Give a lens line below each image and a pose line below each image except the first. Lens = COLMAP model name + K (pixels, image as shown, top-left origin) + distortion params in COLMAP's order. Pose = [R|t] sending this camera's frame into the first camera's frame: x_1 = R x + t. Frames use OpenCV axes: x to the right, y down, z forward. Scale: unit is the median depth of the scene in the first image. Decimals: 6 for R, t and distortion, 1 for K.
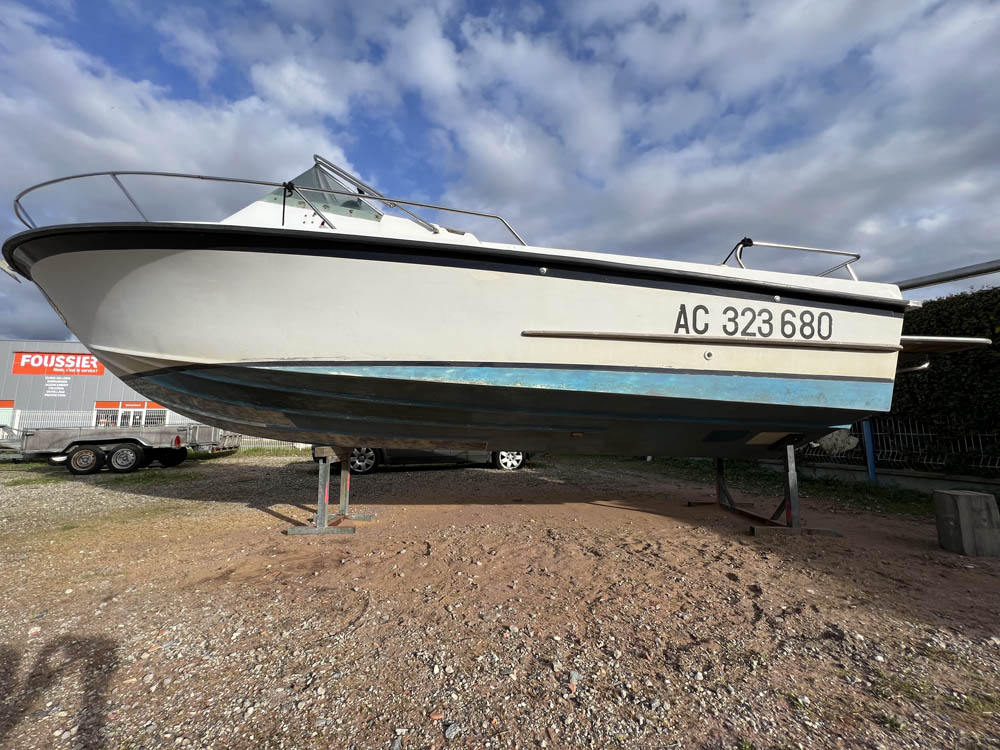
lens RADIAL K [[398.9, 0, 500.0], [0, 398.9, 375.0], [0, 0, 1]] dist [-0.002474, -0.000155]
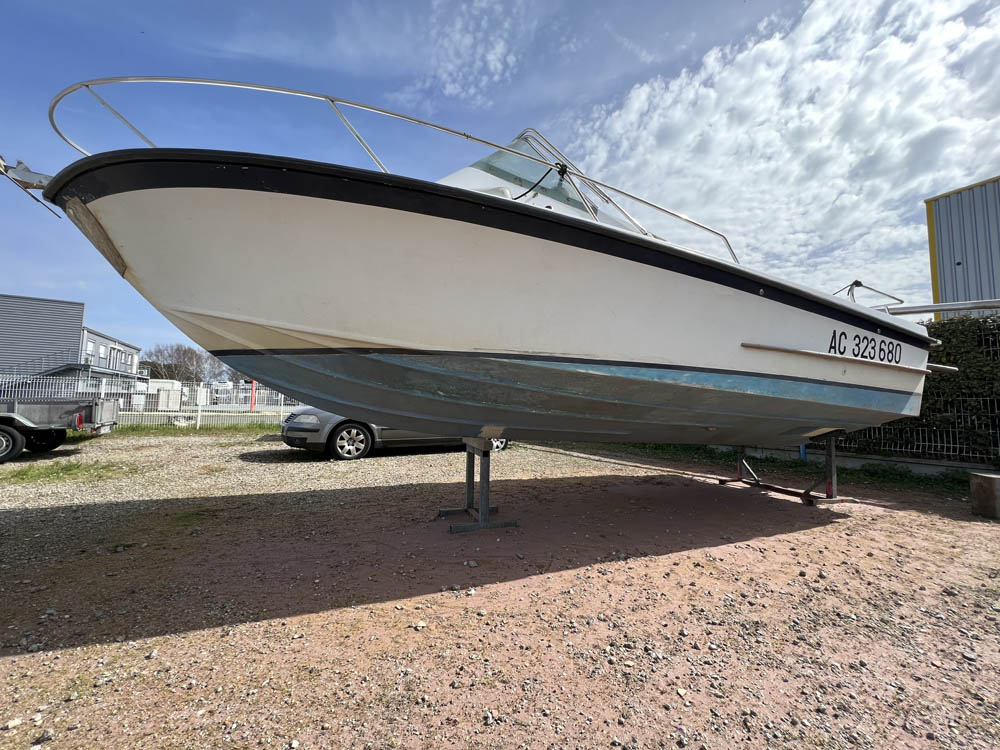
lens RADIAL K [[398.9, 0, 500.0], [0, 398.9, 375.0], [0, 0, 1]] dist [-0.002474, -0.000155]
pose [[0.947231, 0.045955, 0.317239, -0.918519], [-0.065380, 0.996564, 0.050852, -0.030916], [-0.313812, -0.068910, 0.946981, 0.133758]]
